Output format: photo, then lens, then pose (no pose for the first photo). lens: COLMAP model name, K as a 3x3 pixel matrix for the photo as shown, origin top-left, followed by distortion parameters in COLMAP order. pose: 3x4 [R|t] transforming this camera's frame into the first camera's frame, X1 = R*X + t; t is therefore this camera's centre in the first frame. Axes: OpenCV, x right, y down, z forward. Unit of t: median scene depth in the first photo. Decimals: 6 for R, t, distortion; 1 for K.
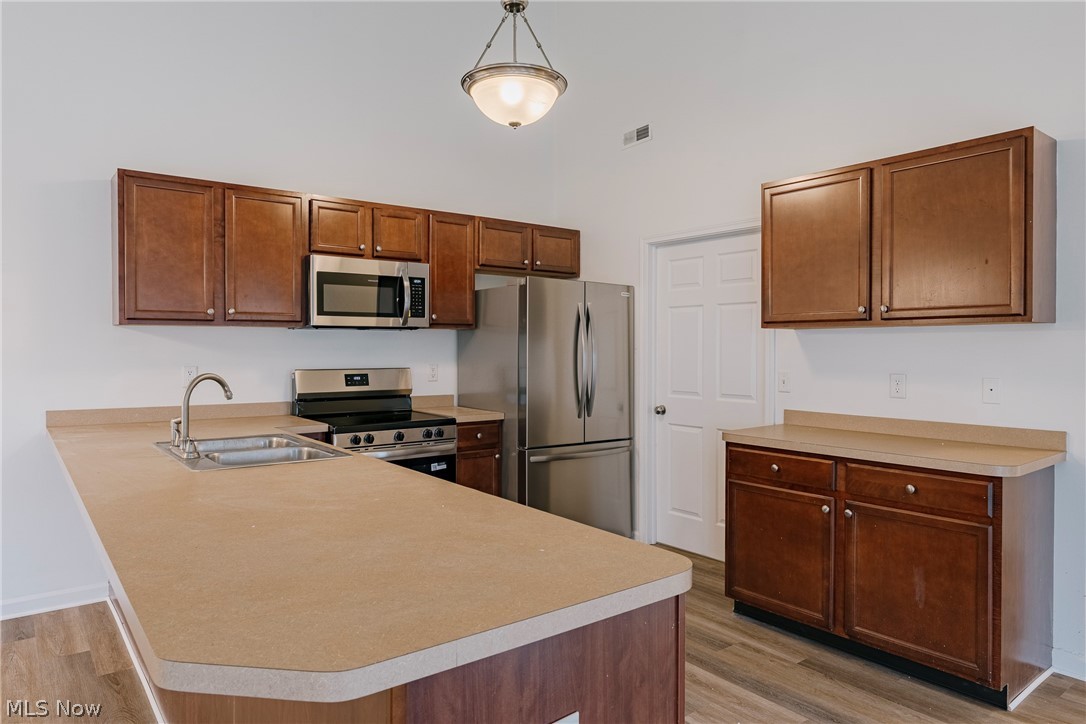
lens RADIAL K [[692.7, 0, 541.4], [0, 692.7, 359.6], [0, 0, 1]] dist [-0.002272, 0.002173]
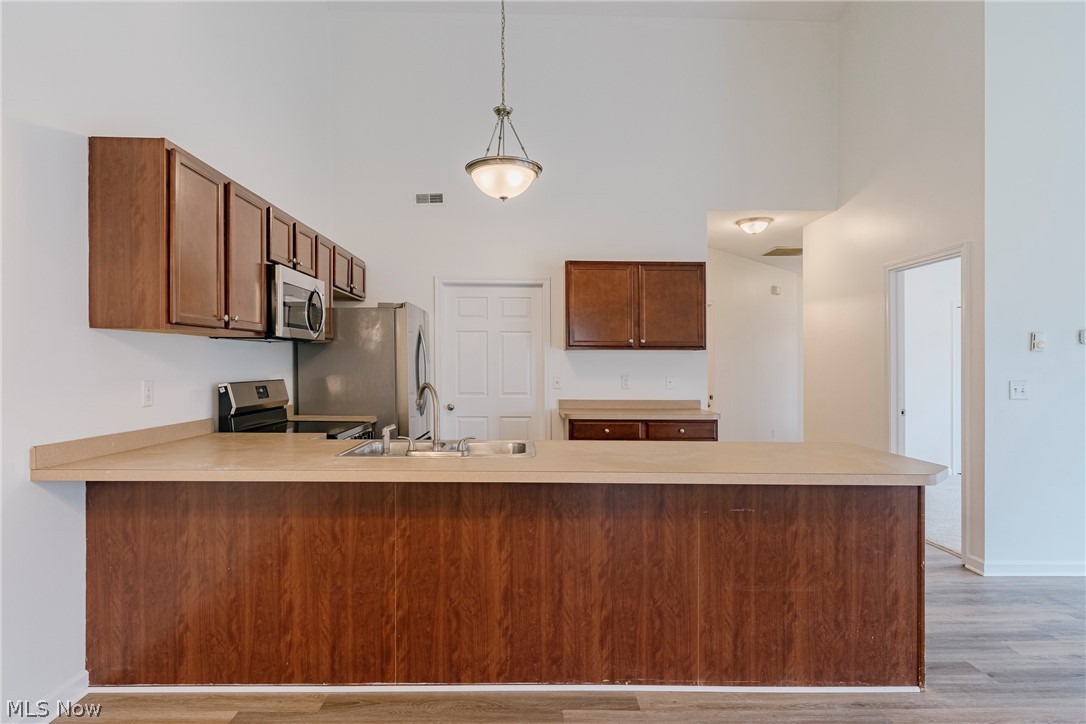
lens RADIAL K [[593.1, 0, 541.2], [0, 593.1, 369.9], [0, 0, 1]] dist [-0.003699, 0.001734]
pose [[0.600560, -0.008288, 0.799537, -0.779130], [0.010832, 0.999939, 0.002229, -0.000563], [-0.799507, 0.007321, 0.600613, 0.196887]]
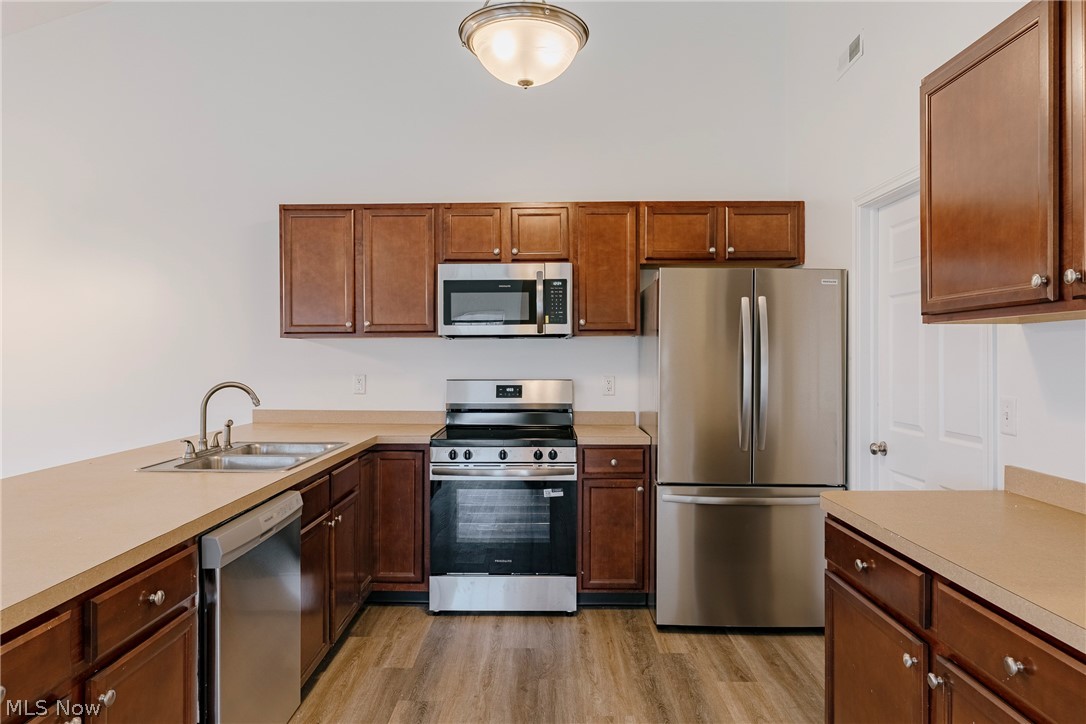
lens RADIAL K [[692.7, 0, 543.8], [0, 692.7, 364.8], [0, 0, 1]] dist [-0.002272, 0.002173]
pose [[0.783872, 0.005009, -0.620902, 0.402569], [-0.009084, 0.999953, -0.003402, -0.005089], [0.620855, 0.008307, 0.783881, 0.316261]]
